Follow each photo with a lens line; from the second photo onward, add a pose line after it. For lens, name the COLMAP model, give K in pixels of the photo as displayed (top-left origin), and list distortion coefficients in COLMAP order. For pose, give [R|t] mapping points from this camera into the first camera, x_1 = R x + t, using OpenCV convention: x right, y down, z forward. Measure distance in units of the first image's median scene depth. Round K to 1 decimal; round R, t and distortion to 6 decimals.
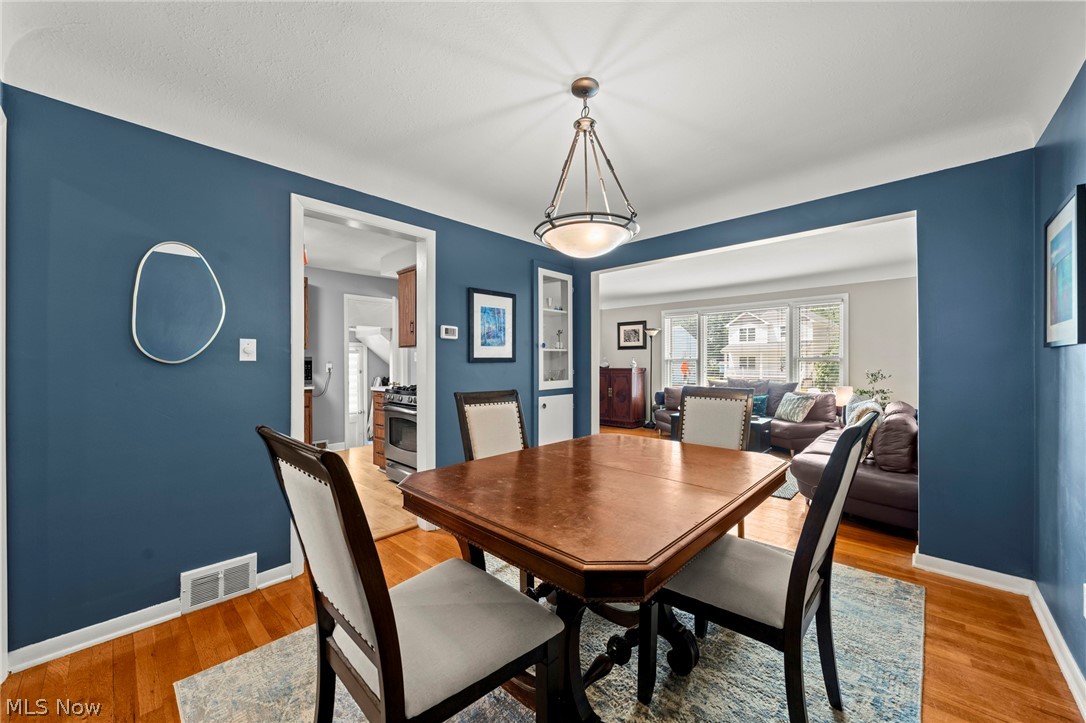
lens RADIAL K [[399.5, 0, 547.9], [0, 399.5, 360.7], [0, 0, 1]] dist [-0.007312, 0.000023]
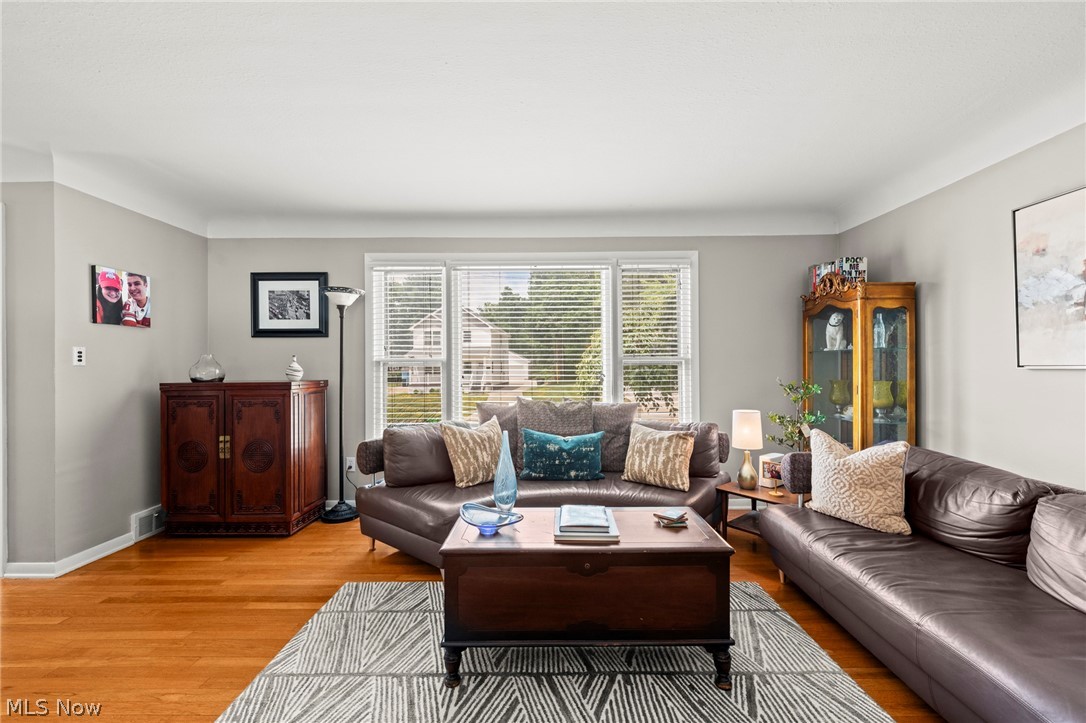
lens RADIAL K [[425.4, 0, 545.8], [0, 425.4, 367.1], [0, 0, 1]] dist [-0.002158, 0.000041]
pose [[0.734615, -0.003515, 0.678475, 0.108055], [0.001550, 0.999993, 0.003502, 0.002984], [-0.678482, -0.001521, 0.734616, 0.507913]]
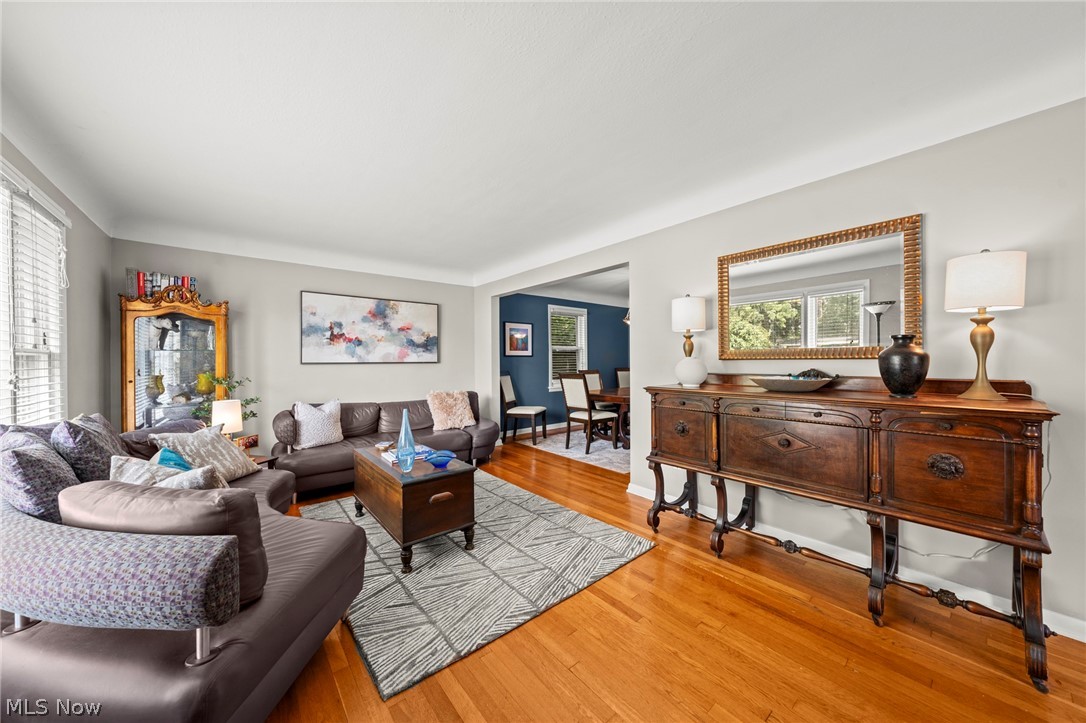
lens RADIAL K [[372.2, 0, 545.8], [0, 372.2, 360.2], [0, 0, 1]] dist [-0.000787, -0.000061]
pose [[-0.992375, 0.006293, 0.123098, 0.114321], [0.005448, 0.999959, -0.007196, 0.005853], [-0.123139, -0.006471, -0.992368, 1.009058]]
